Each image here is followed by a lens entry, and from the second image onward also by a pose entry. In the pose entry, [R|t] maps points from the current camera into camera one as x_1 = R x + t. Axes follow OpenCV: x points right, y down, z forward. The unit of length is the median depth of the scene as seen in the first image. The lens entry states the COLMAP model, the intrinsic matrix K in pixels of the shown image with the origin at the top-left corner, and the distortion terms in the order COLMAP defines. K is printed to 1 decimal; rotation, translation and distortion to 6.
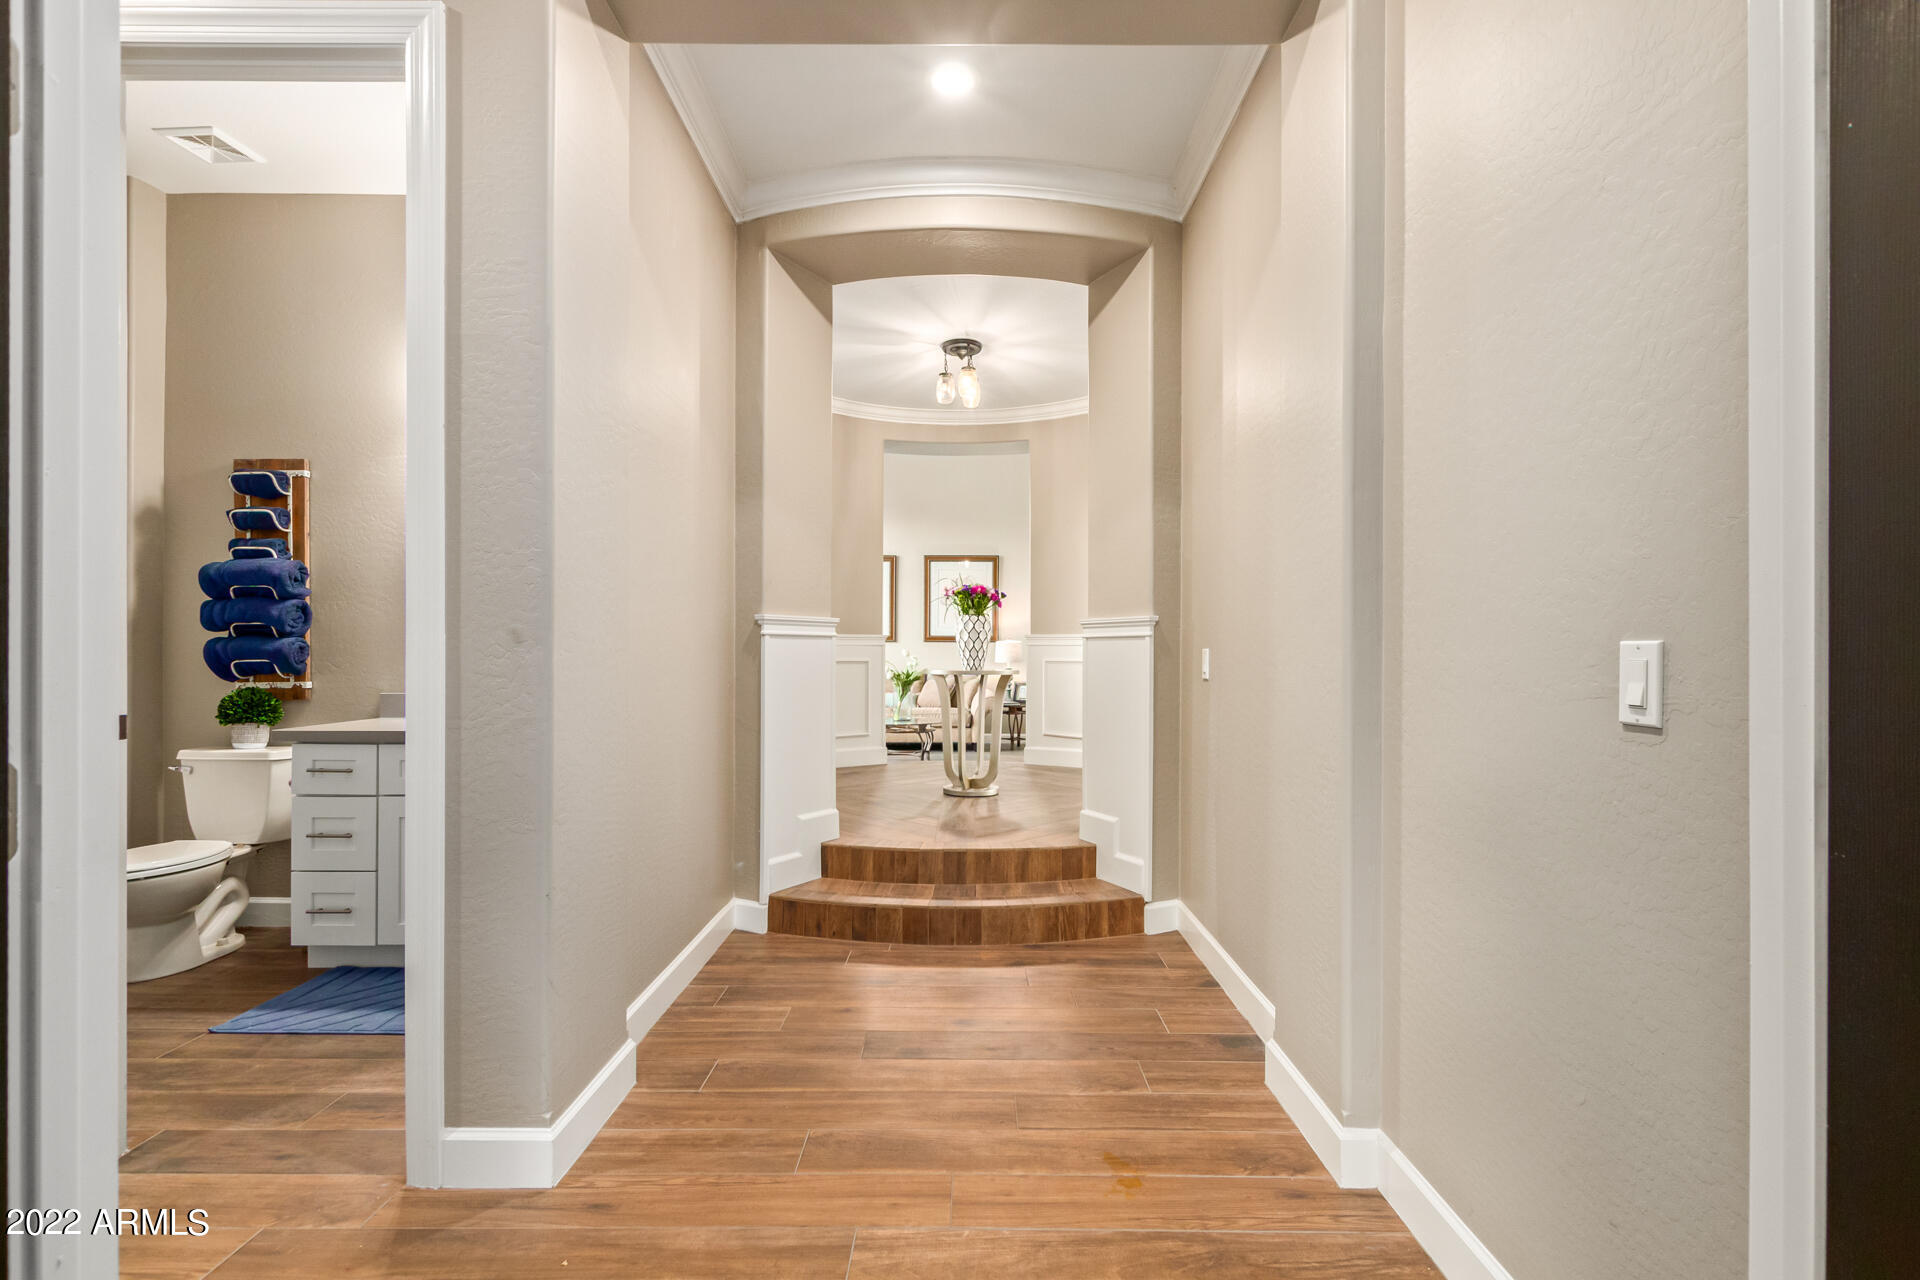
lens RADIAL K [[898.7, 0, 954.9], [0, 898.7, 650.7], [0, 0, 1]] dist [0.022369, -0.004240]
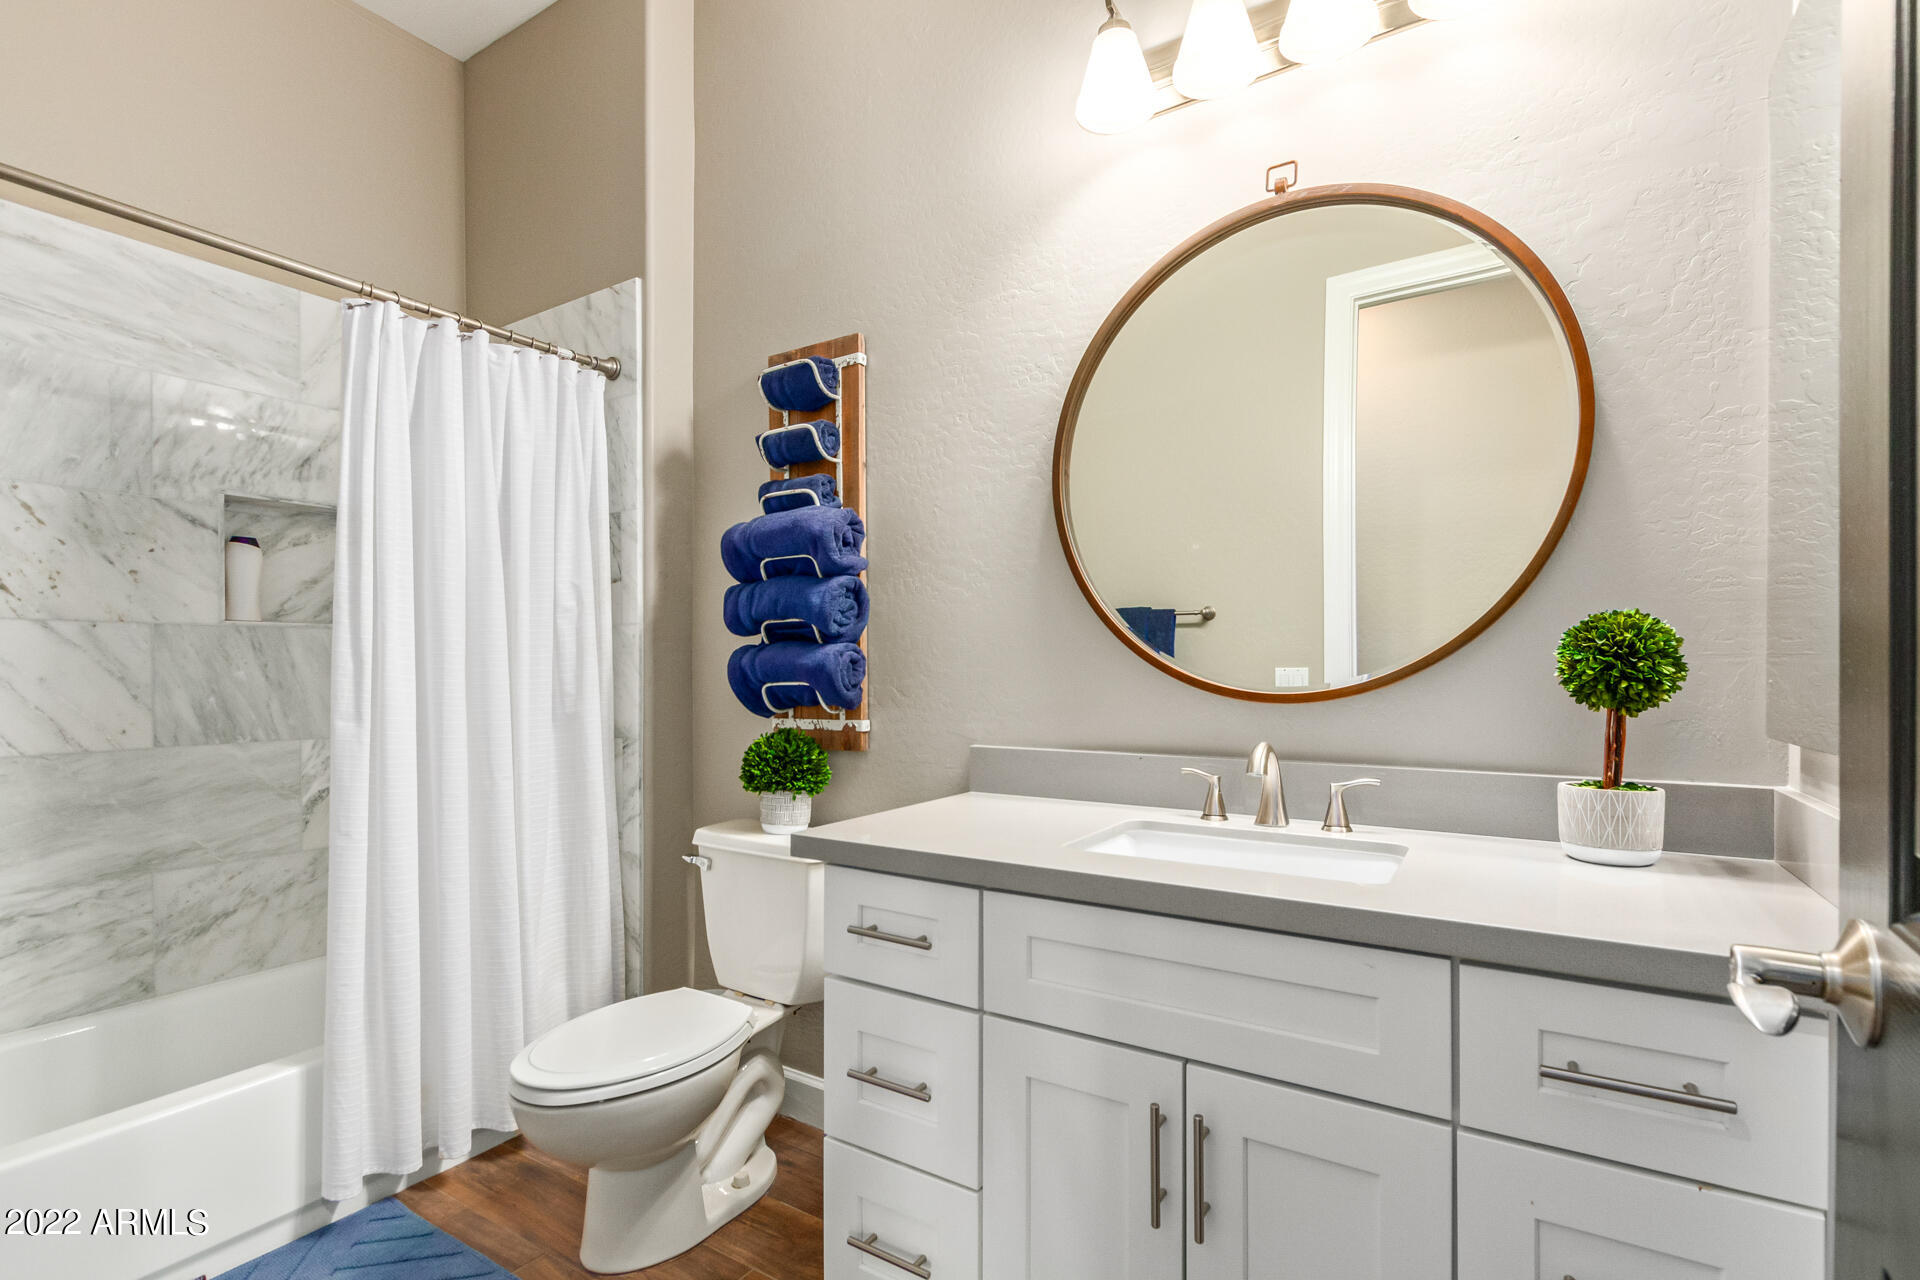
lens RADIAL K [[898.7, 0, 965.7], [0, 898.7, 640.5], [0, 0, 1]] dist [0.022369, -0.004240]
pose [[0.859504, -0.019402, -0.510760, -0.373888], [0.002372, 0.999420, -0.033972, 0.003059], [0.511123, 0.027988, 0.859052, 0.555499]]
